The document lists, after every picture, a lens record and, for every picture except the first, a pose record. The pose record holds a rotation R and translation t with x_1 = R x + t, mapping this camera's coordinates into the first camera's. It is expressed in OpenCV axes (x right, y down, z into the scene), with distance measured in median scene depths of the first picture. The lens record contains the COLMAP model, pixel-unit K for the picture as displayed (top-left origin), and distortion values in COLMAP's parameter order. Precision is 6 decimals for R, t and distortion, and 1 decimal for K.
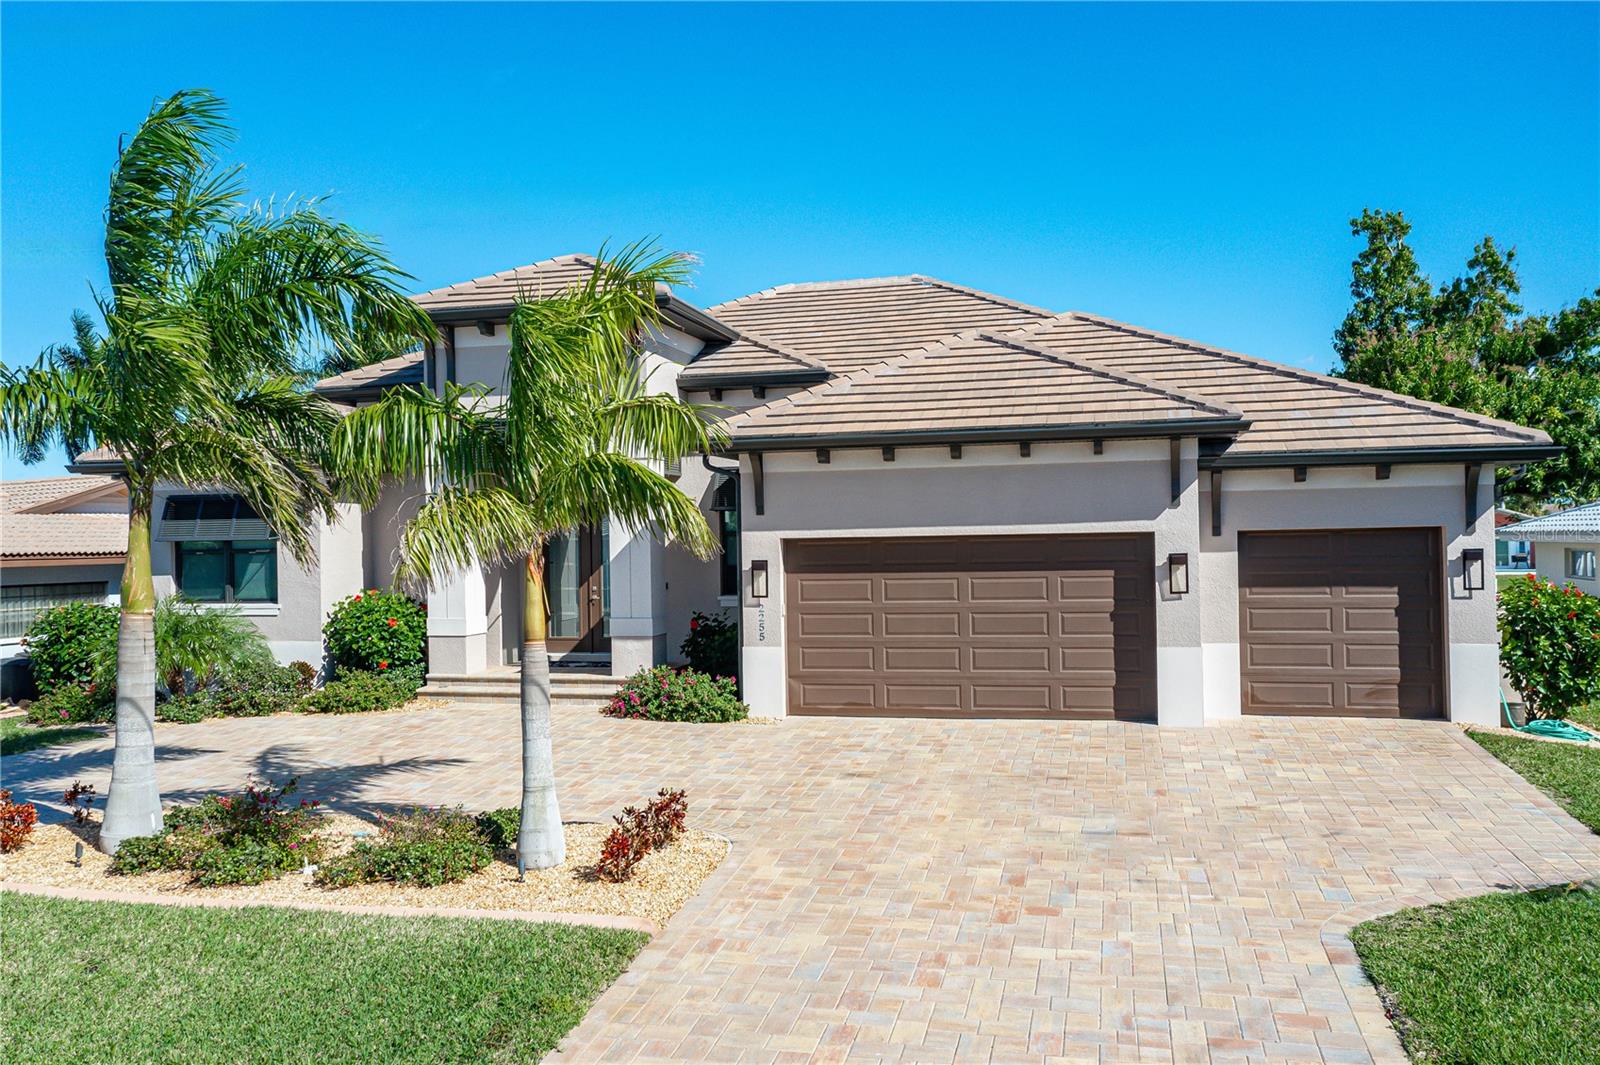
lens RADIAL K [[1306.8, 0, 819.7], [0, 1306.8, 565.6], [0, 0, 1]] dist [-0.002208, 0.054547]
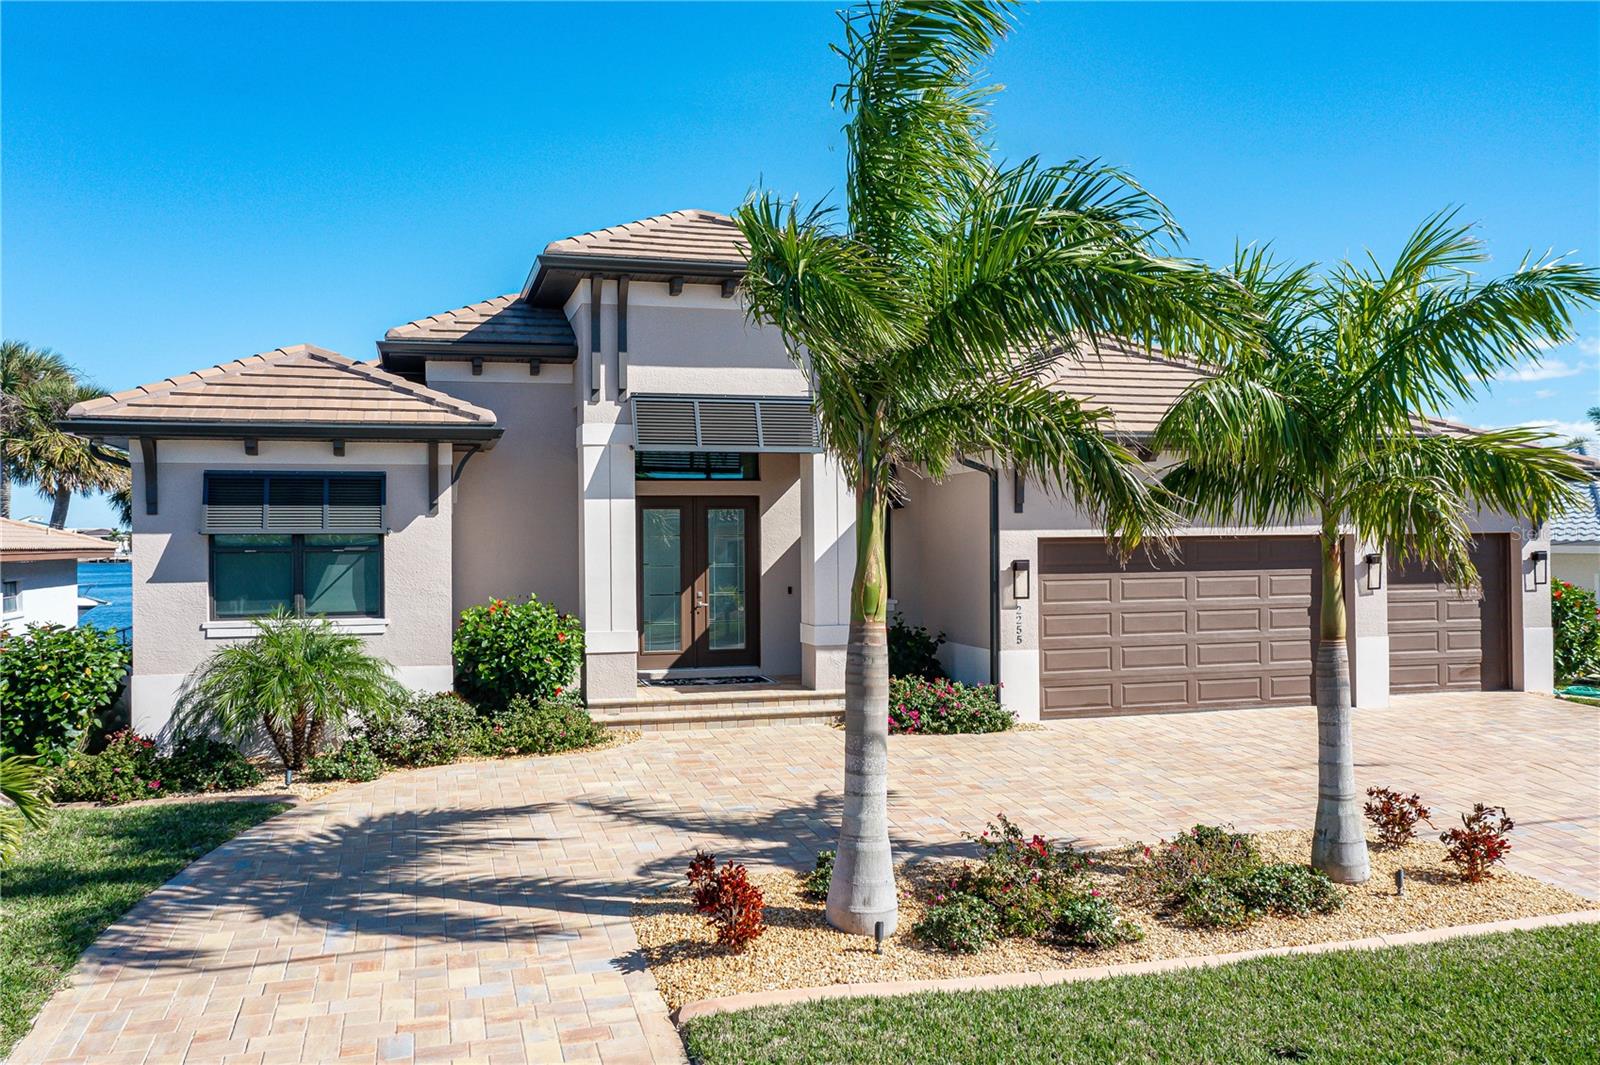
lens RADIAL K [[1306.8, 0, 819.7], [0, 1306.8, 565.6], [0, 0, 1]] dist [-0.002208, 0.054547]
pose [[0.863951, 0.000443, 0.503575, -0.666658], [0.005294, 0.999936, -0.009962, 0.008993], [-0.503548, 0.011273, 0.863894, 0.251148]]
